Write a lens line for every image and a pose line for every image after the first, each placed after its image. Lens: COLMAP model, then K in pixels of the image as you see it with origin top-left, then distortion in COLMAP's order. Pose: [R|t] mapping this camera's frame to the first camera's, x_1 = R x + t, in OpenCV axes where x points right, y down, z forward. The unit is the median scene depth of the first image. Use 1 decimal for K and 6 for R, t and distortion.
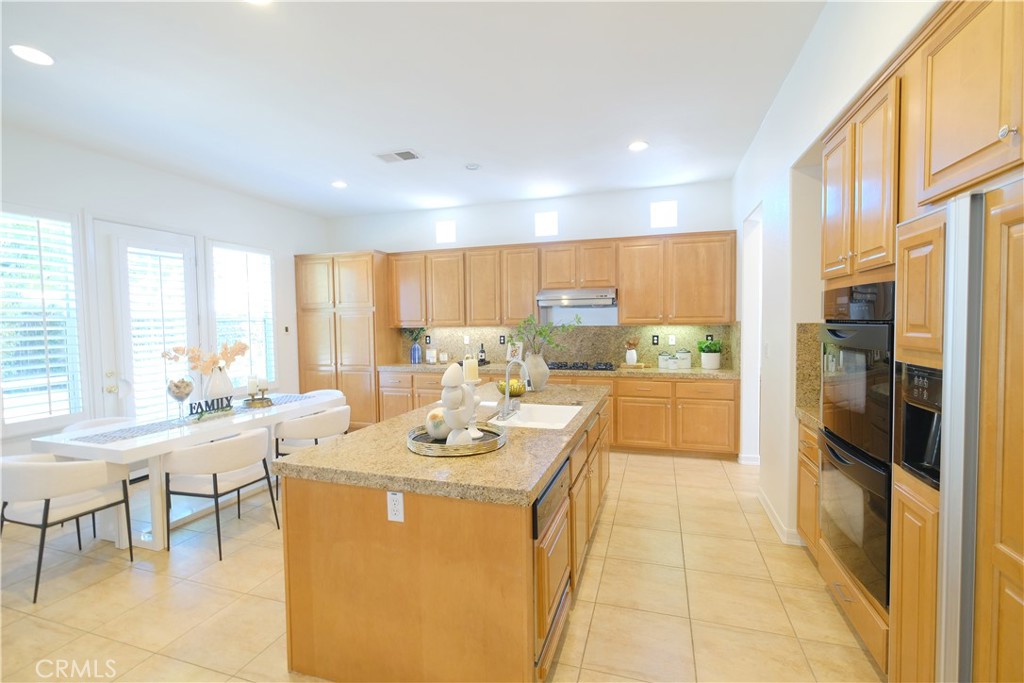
lens RADIAL K [[443.7, 0, 513.8], [0, 443.7, 339.7], [0, 0, 1]] dist [-0.007313, 0.000556]
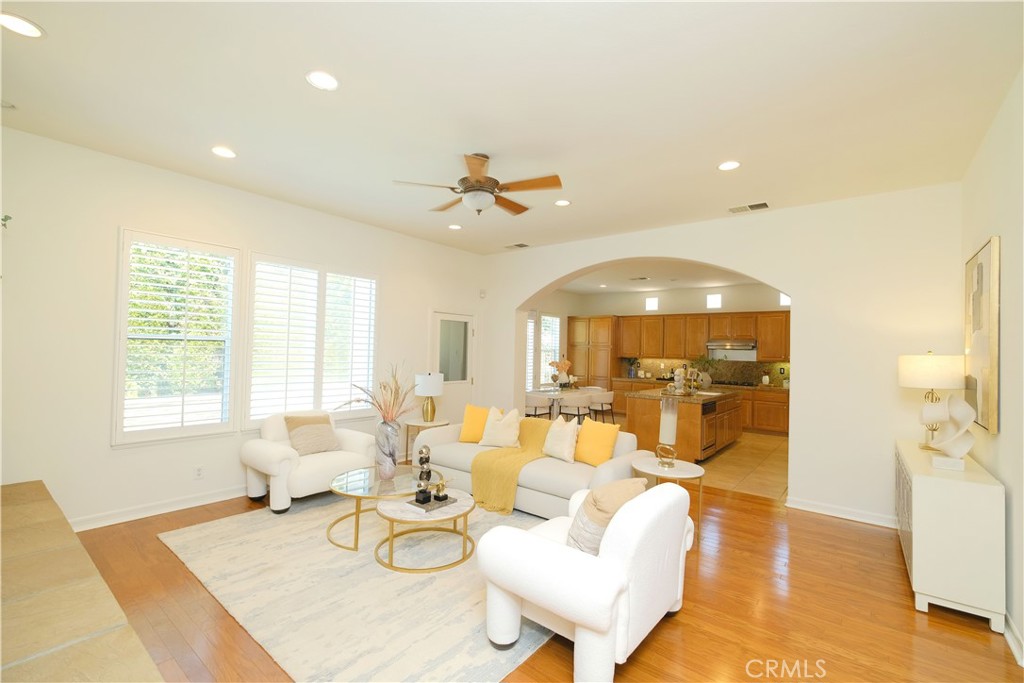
lens RADIAL K [[443.7, 0, 514.3], [0, 443.7, 343.3], [0, 0, 1]] dist [-0.007313, 0.000556]
pose [[0.932831, 0.028703, -0.359169, -0.028130], [-0.051225, 0.997261, -0.053344, 0.035525], [0.356654, 0.068160, 0.931747, -0.866542]]
